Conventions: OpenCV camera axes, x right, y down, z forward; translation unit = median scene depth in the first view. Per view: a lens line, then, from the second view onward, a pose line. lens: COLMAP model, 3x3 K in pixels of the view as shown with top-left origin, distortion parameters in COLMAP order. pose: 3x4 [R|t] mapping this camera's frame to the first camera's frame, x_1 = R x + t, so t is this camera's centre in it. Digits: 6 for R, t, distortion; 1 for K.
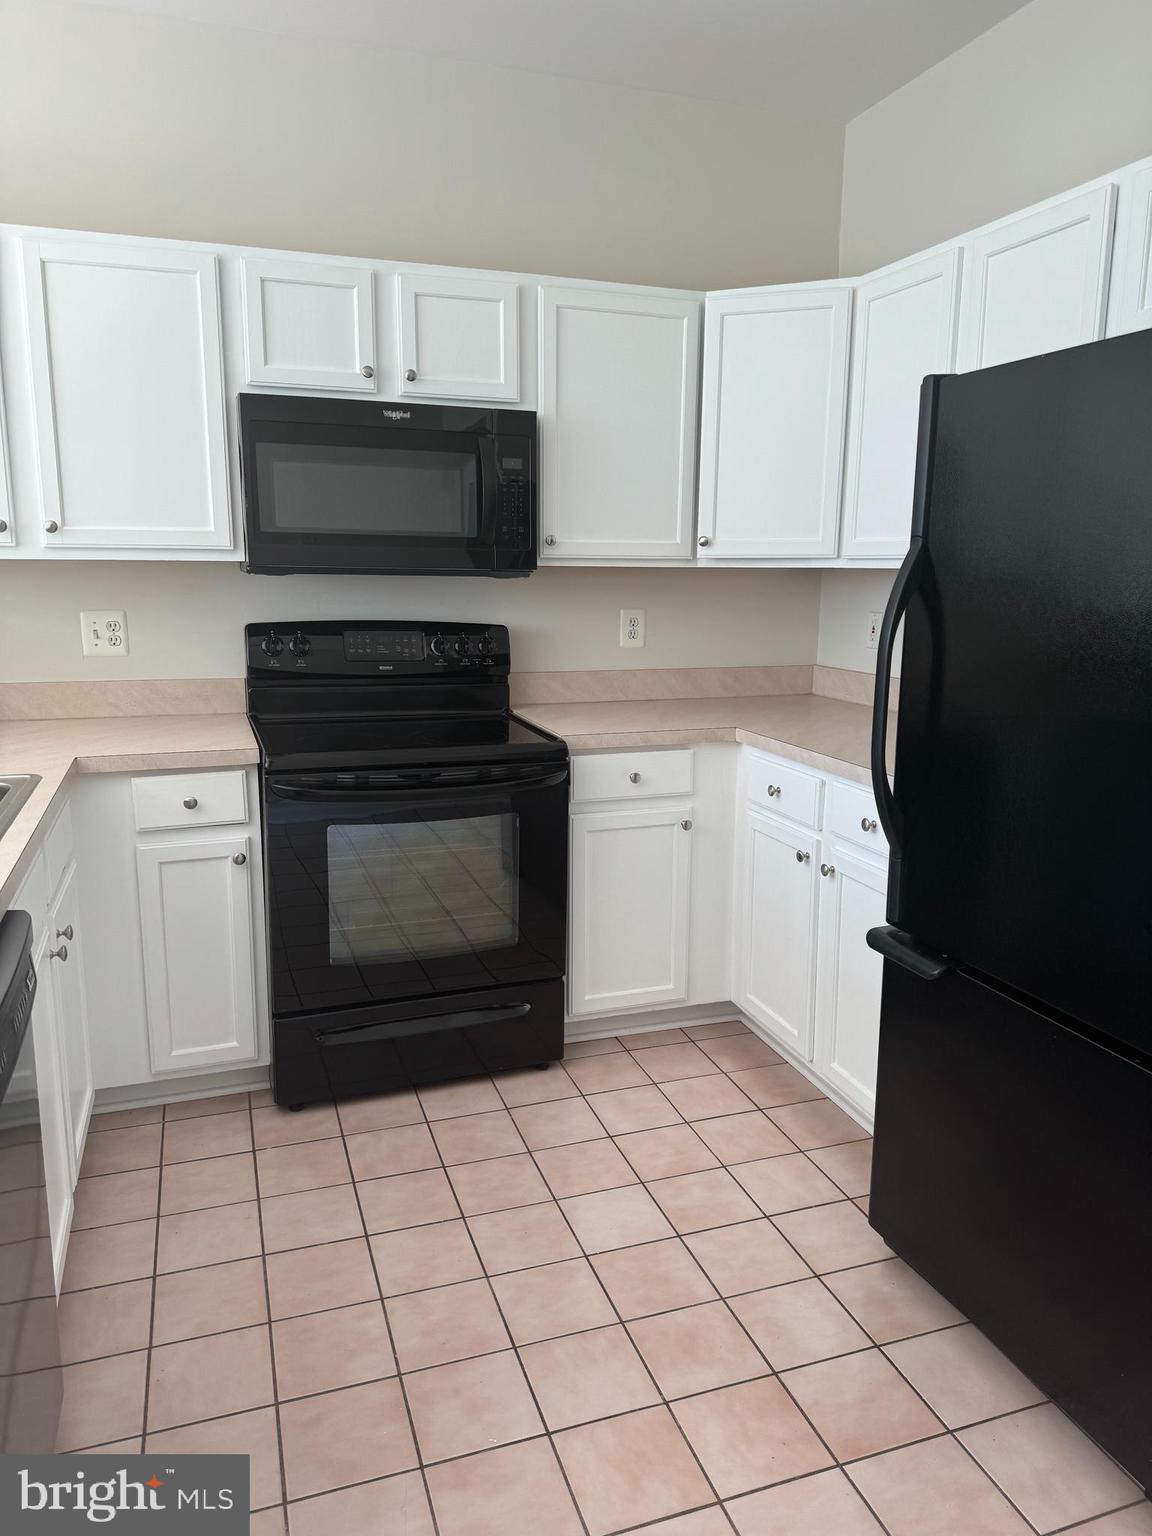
lens RADIAL K [[1076.1, 0, 589.1], [0, 1076.1, 772.9], [0, 0, 1]] dist [0.074179, -0.090153]
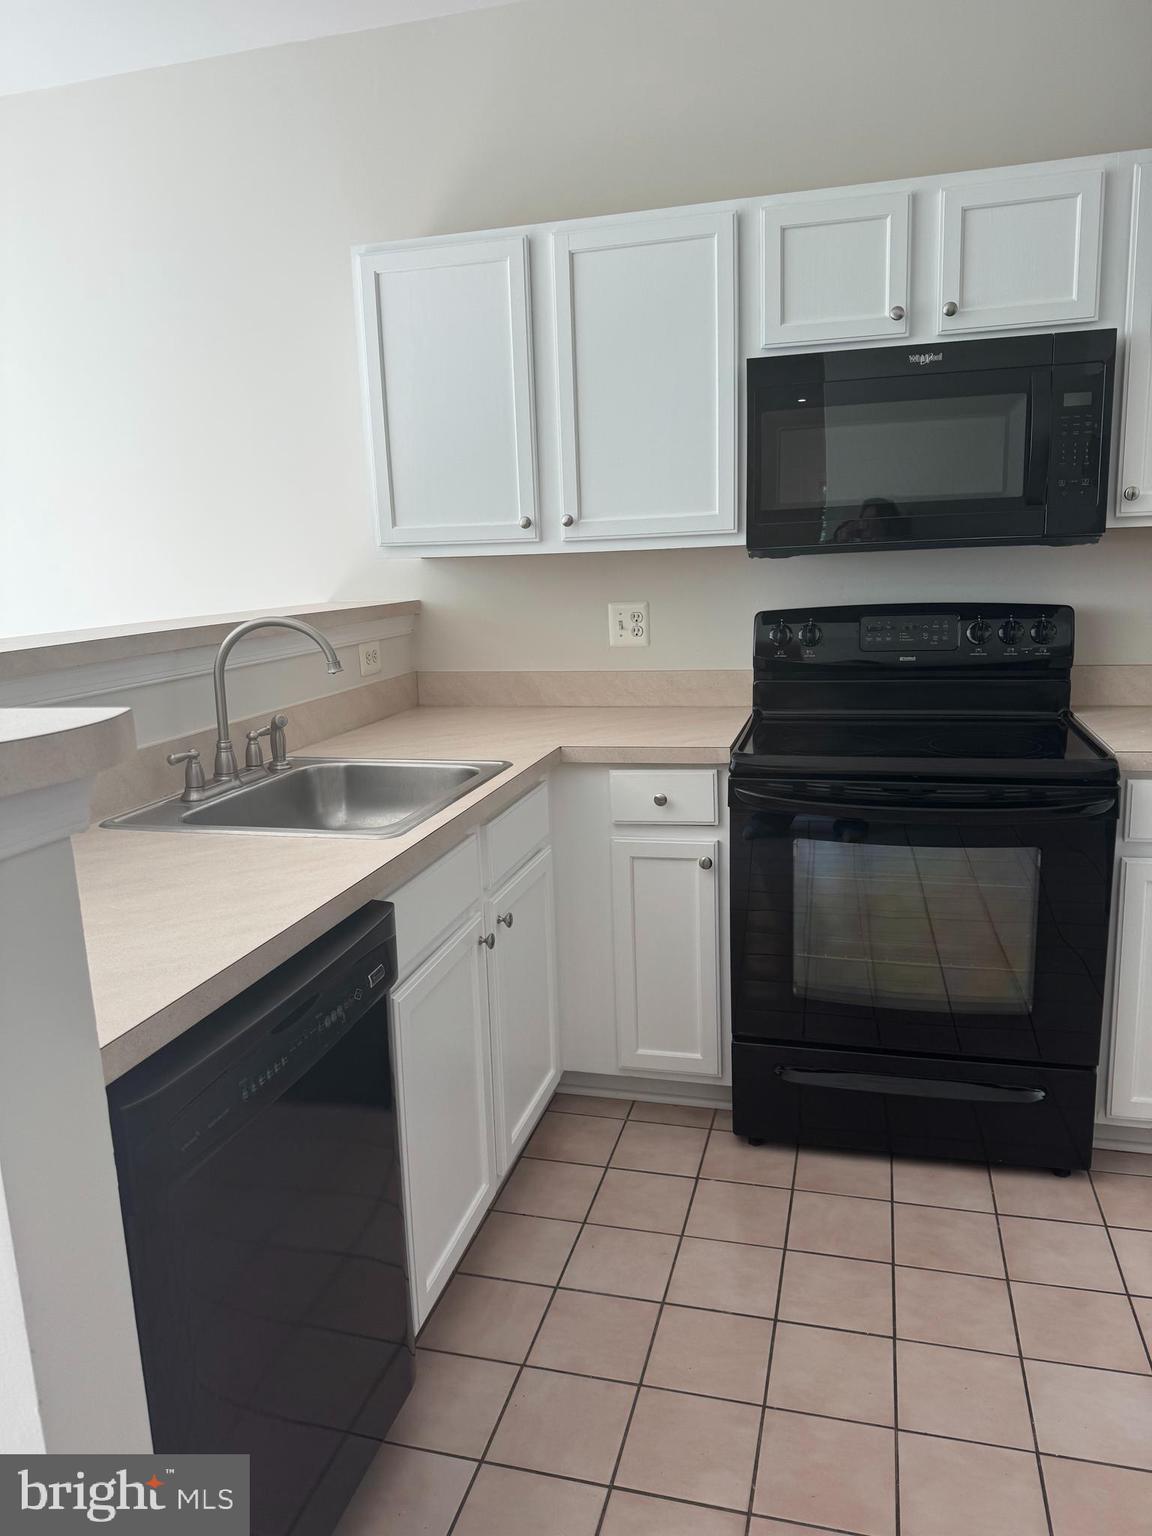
lens RADIAL K [[1076.1, 0, 572.4], [0, 1076.1, 771.5], [0, 0, 1]] dist [0.074179, -0.090153]
pose [[0.820953, 0.071660, -0.566481, 0.098835], [-0.064268, 0.997386, 0.033031, -0.021953], [0.567367, 0.009290, 0.823412, 0.155167]]
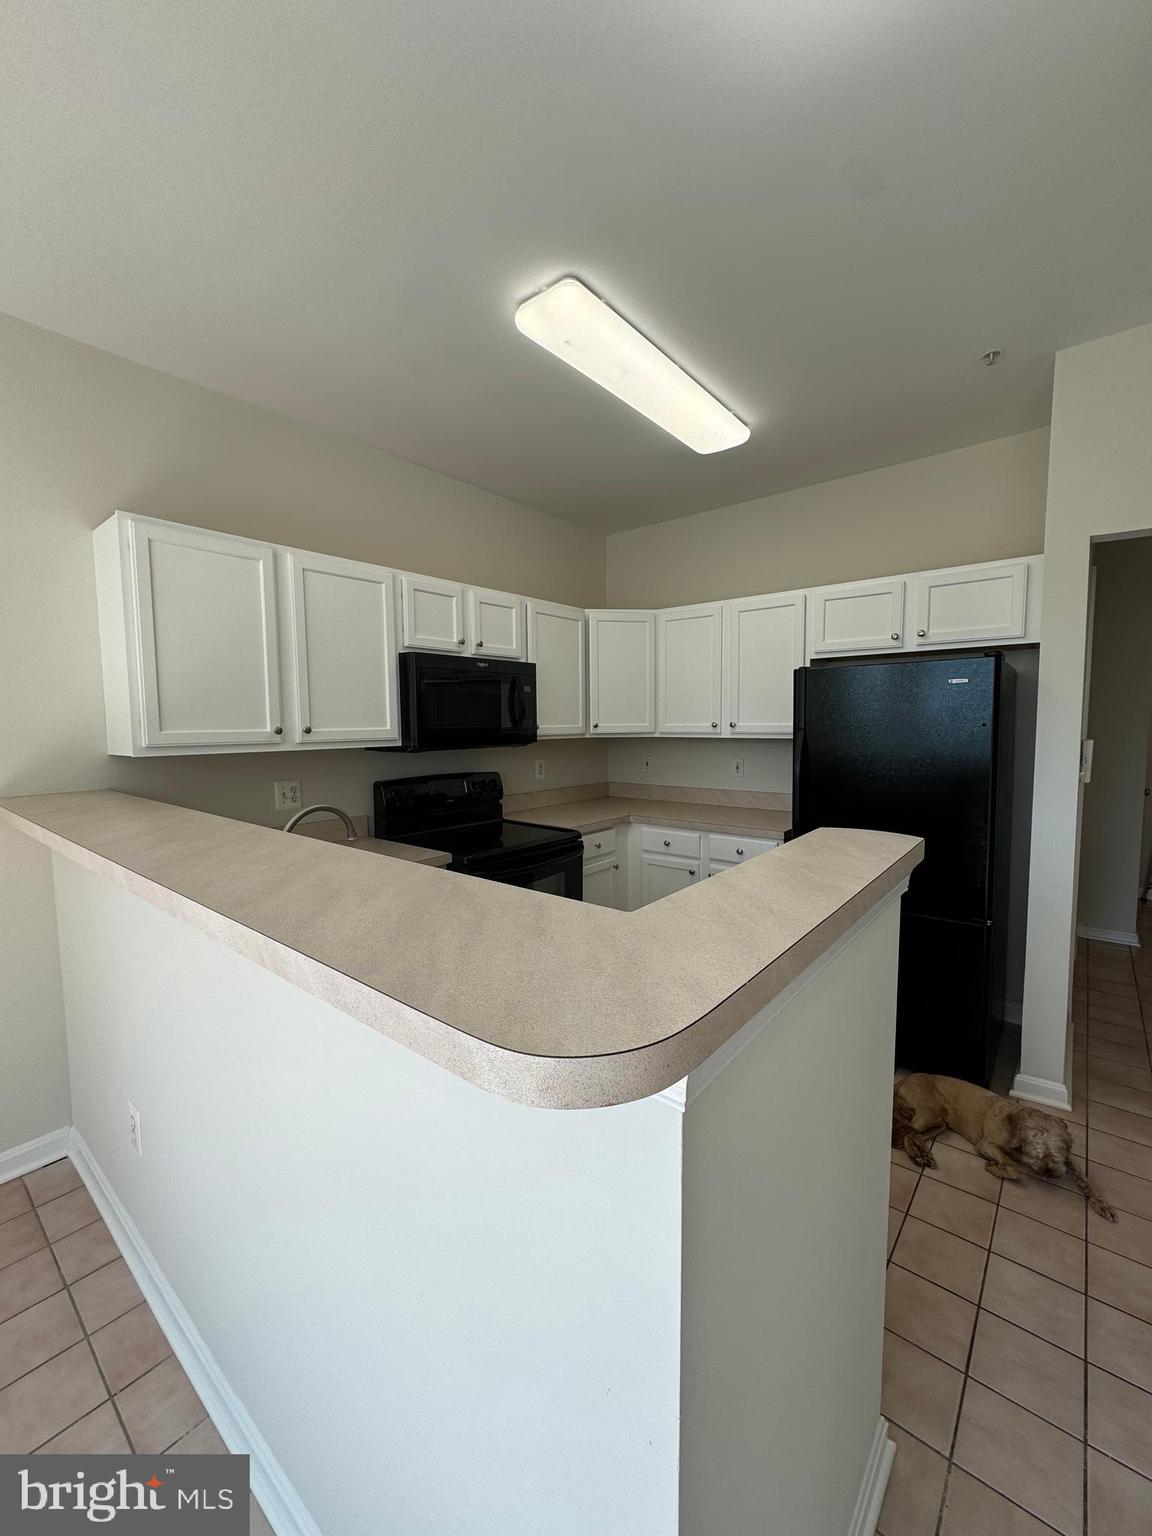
lens RADIAL K [[599.3, 0, 570.7], [0, 599.3, 758.8], [0, 0, 1]] dist [-0.001828, -0.000109]
pose [[0.867547, -0.050194, 0.494816, -0.559209], [0.113578, 0.988599, -0.098849, -0.052524], [-0.484213, 0.141956, 0.863358, 0.067546]]
